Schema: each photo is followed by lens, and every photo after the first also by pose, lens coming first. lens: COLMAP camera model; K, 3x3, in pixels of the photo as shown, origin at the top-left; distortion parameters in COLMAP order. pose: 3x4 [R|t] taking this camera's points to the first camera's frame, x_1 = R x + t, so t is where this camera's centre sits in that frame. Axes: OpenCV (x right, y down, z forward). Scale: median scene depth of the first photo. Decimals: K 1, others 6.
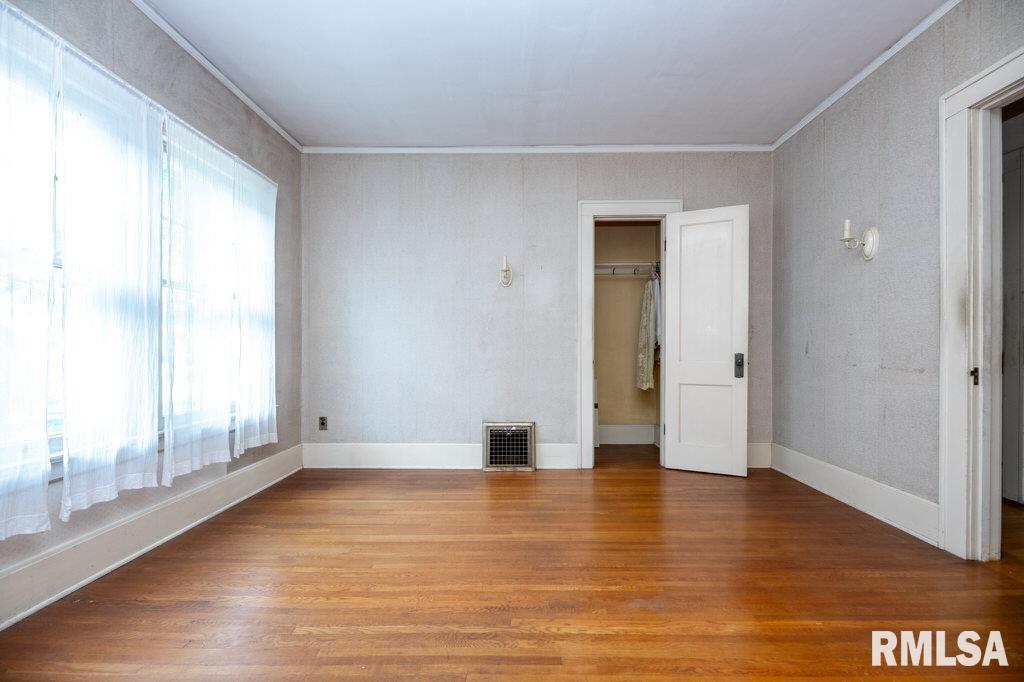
lens RADIAL K [[423.5, 0, 511.7], [0, 423.5, 347.4], [0, 0, 1]] dist [0.000979, -0.000635]
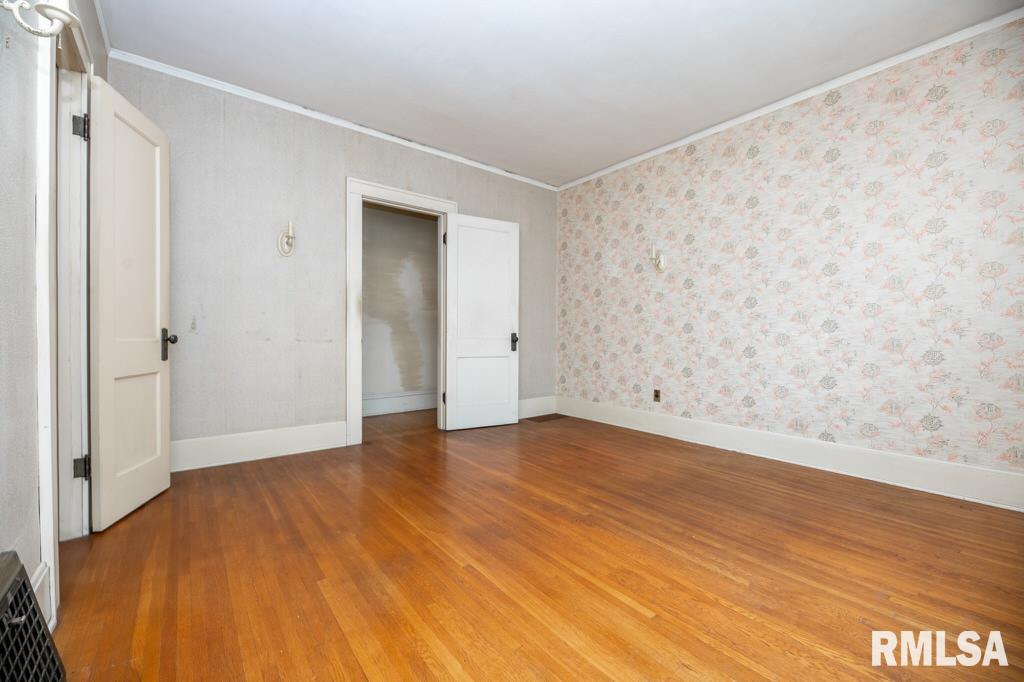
lens RADIAL K [[423.5, 0, 511.9], [0, 423.5, 340.0], [0, 0, 1]] dist [0.000979, -0.000635]
pose [[-0.646832, -0.008865, 0.762581, -0.647536], [-0.008863, 0.999952, 0.004106, 0.038540], [-0.762581, -0.004103, -0.646880, 1.489825]]
